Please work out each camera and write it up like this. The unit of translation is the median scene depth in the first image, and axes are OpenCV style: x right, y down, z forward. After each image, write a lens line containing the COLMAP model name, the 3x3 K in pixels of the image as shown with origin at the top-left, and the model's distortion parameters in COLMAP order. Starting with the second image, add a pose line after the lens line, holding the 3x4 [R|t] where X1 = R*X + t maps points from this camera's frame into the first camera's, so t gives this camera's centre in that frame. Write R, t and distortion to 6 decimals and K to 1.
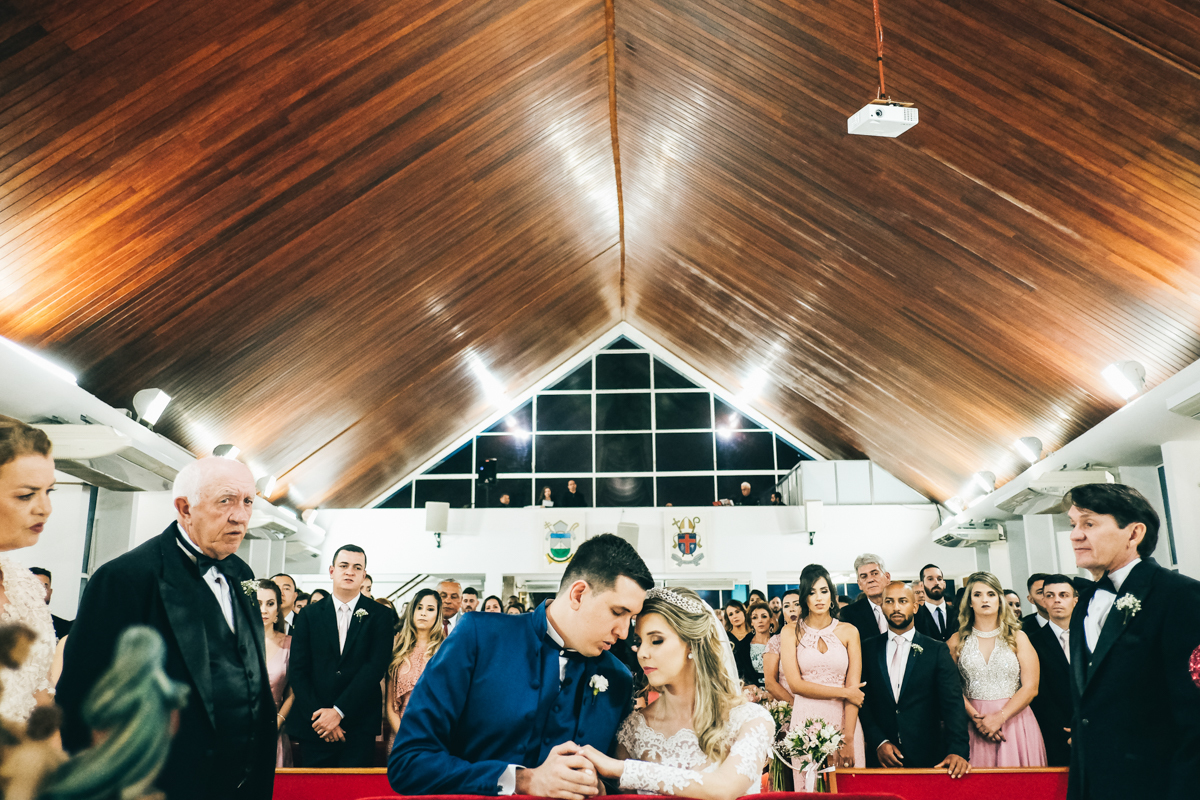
lens RADIAL K [[941.0, 0, 594.9], [0, 941.0, 397.3], [0, 0, 1]] dist [-0.009007, -0.003723]
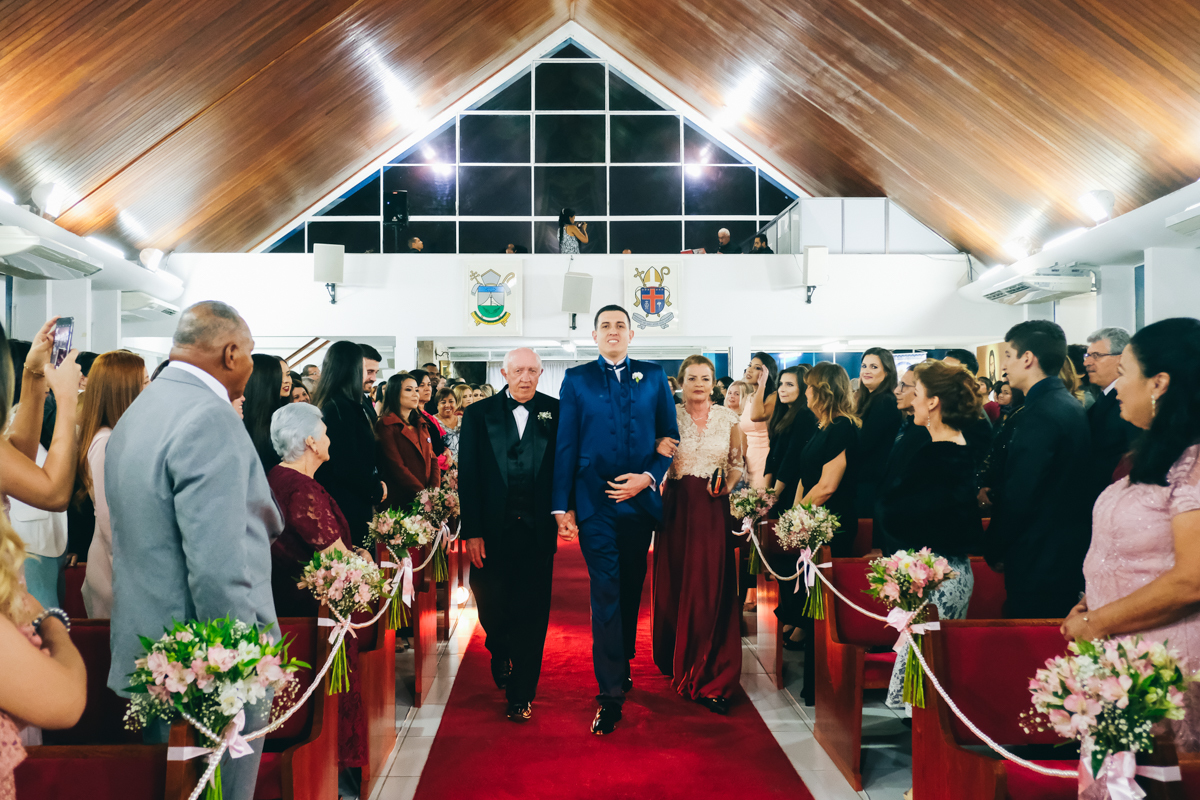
lens RADIAL K [[965.5, 0, 578.6], [0, 965.5, 384.1], [0, 0, 1]] dist [-0.008065, -0.048726]
pose [[0.998568, 0.003300, 0.053391, -0.006336], [-0.015027, 0.975212, 0.220761, 0.044690], [-0.051338, -0.221247, 0.973865, 0.193992]]
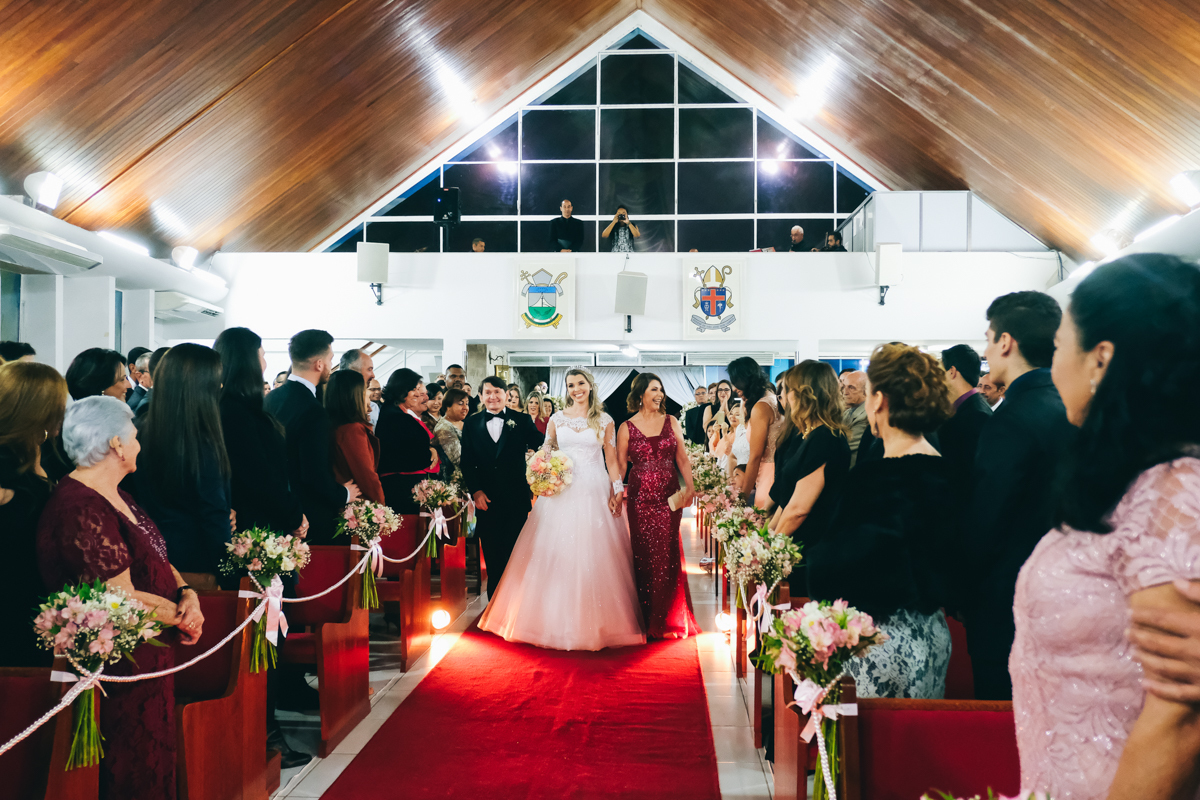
lens RADIAL K [[968.8, 0, 615.2], [0, 968.8, 400.6], [0, 0, 1]] dist [-0.016569, -0.010513]
pose [[0.999825, 0.010686, -0.015364, 0.032422], [-0.006887, 0.973425, 0.228902, 0.055312], [0.017401, -0.228756, 0.973328, 0.230830]]
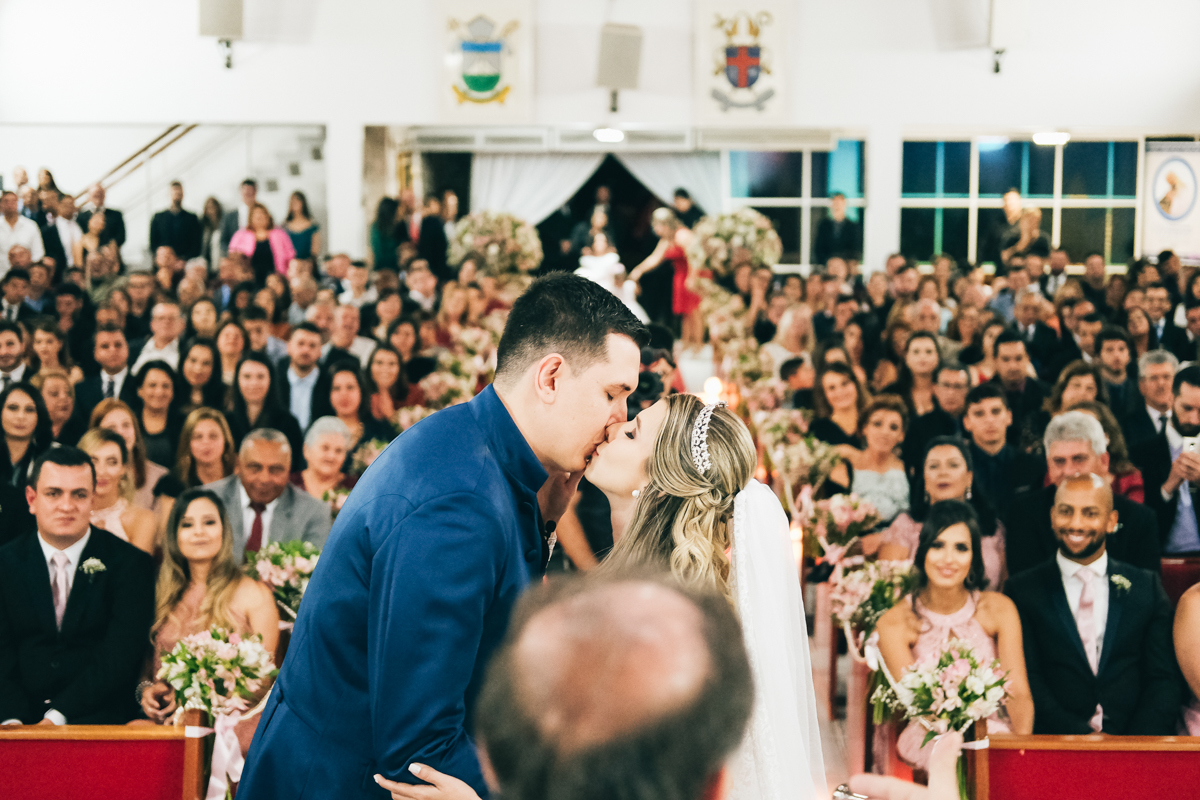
lens RADIAL K [[1939.5, 0, 600.0], [0, 1939.5, 400.0], [0, 0, 1]] dist [0.026394, 0.025220]
pose [[0.999610, 0.009960, 0.026105, 0.000022], [-0.018688, 0.932885, 0.359688, -0.041683], [-0.020771, -0.360036, 0.932707, 0.005649]]
